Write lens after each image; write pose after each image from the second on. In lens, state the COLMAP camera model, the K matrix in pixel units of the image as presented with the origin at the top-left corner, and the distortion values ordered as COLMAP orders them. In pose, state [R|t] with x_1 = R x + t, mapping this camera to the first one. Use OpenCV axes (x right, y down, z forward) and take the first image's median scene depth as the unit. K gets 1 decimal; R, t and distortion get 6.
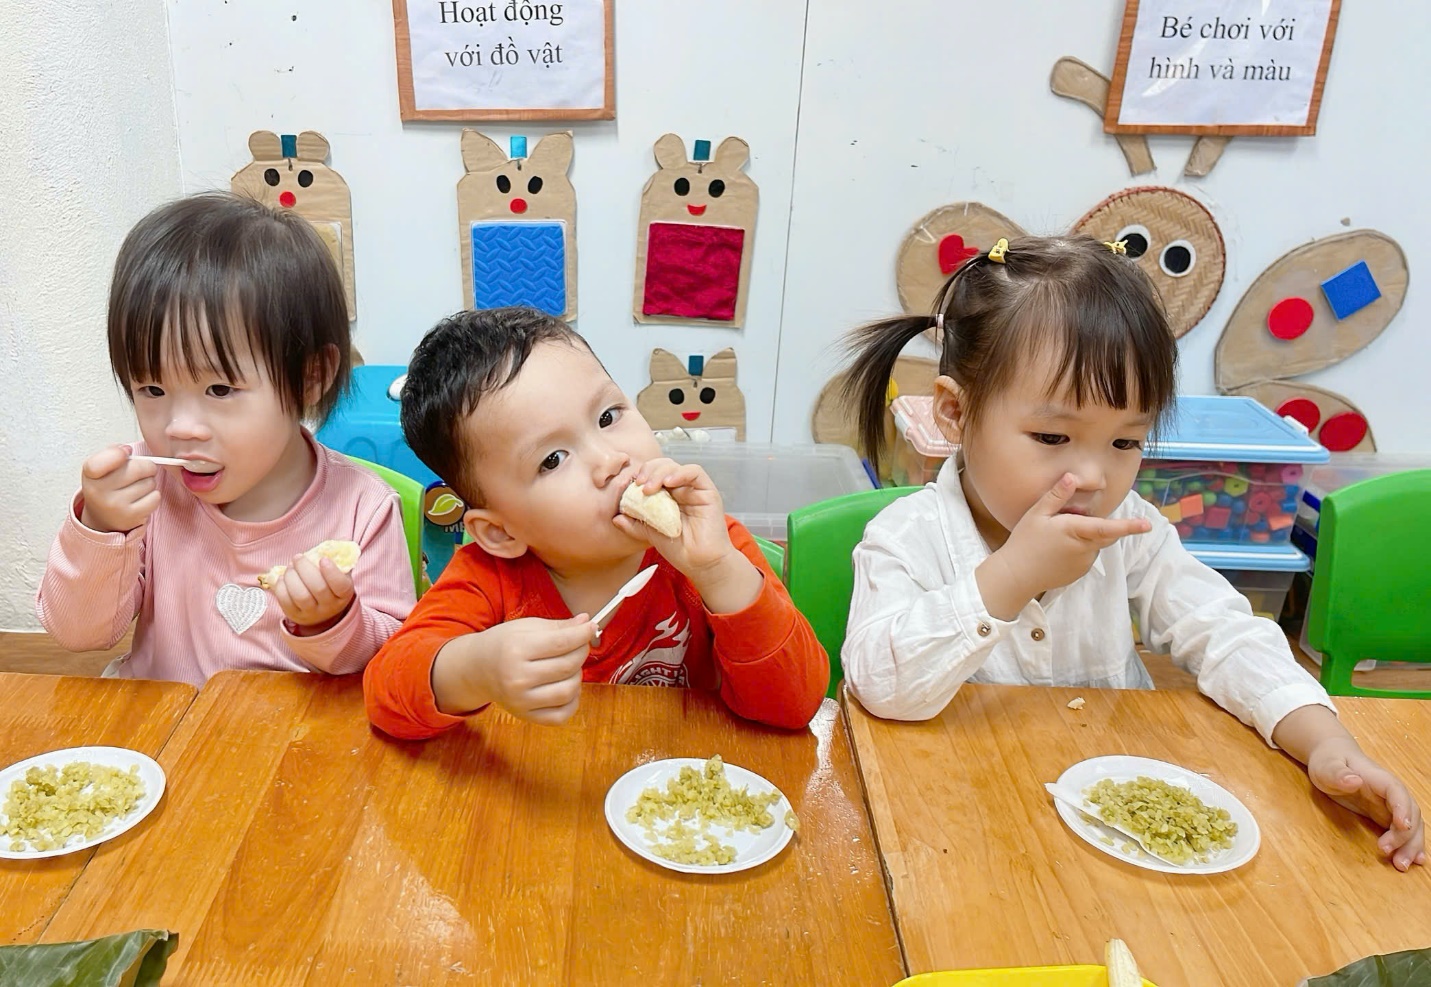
lens RADIAL K [[1273.3, 0, 650.3], [0, 1273.3, 494.4], [0, 0, 1]] dist [0.013212, 0.000331]
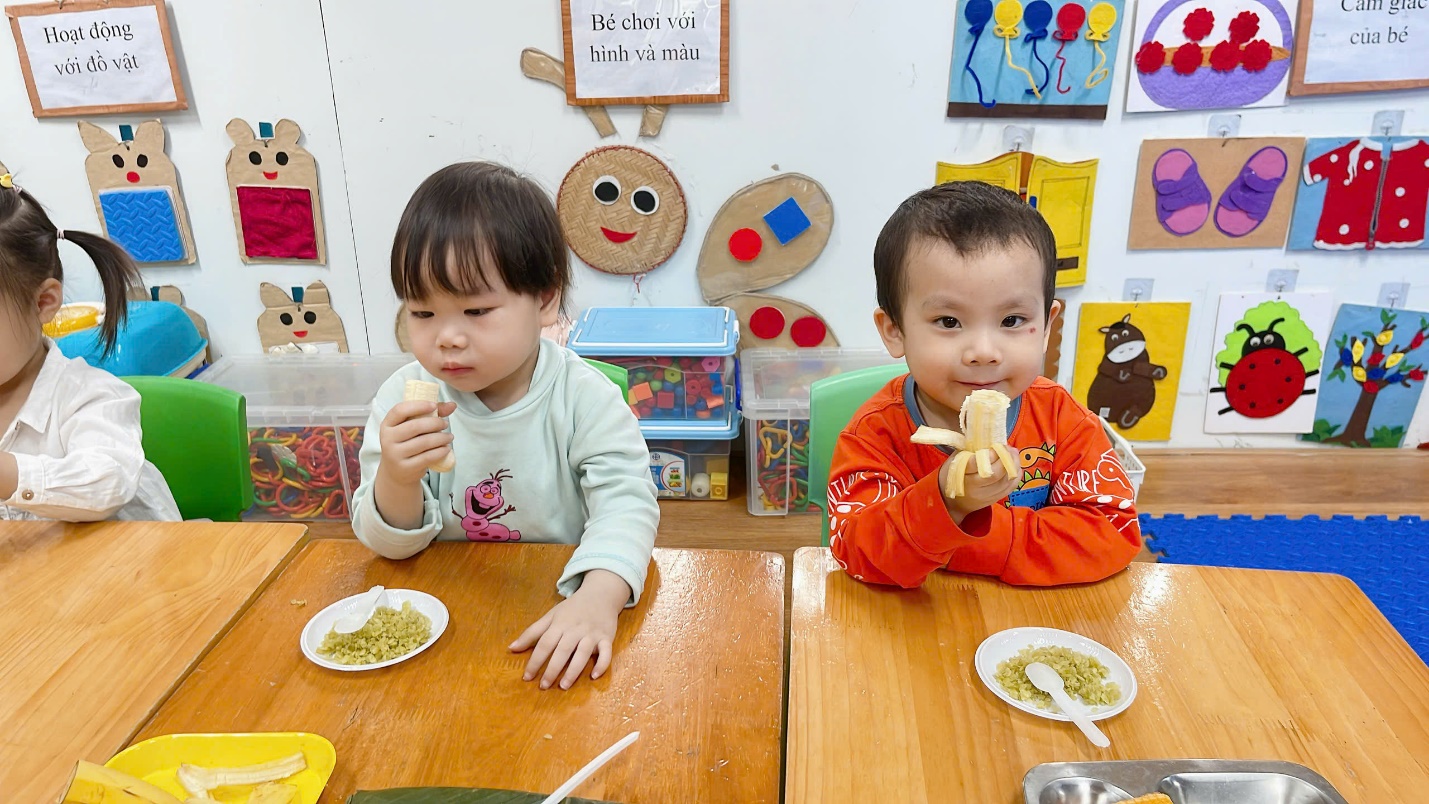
lens RADIAL K [[1092.1, 0, 723.0], [0, 1092.1, 409.2], [0, 0, 1]] dist [0.074829, -0.103605]
pose [[0.997762, -0.026018, -0.061596, 0.562838], [0.025629, 0.999646, -0.007111, 0.036553], [0.061760, 0.005516, 0.998076, -0.100578]]
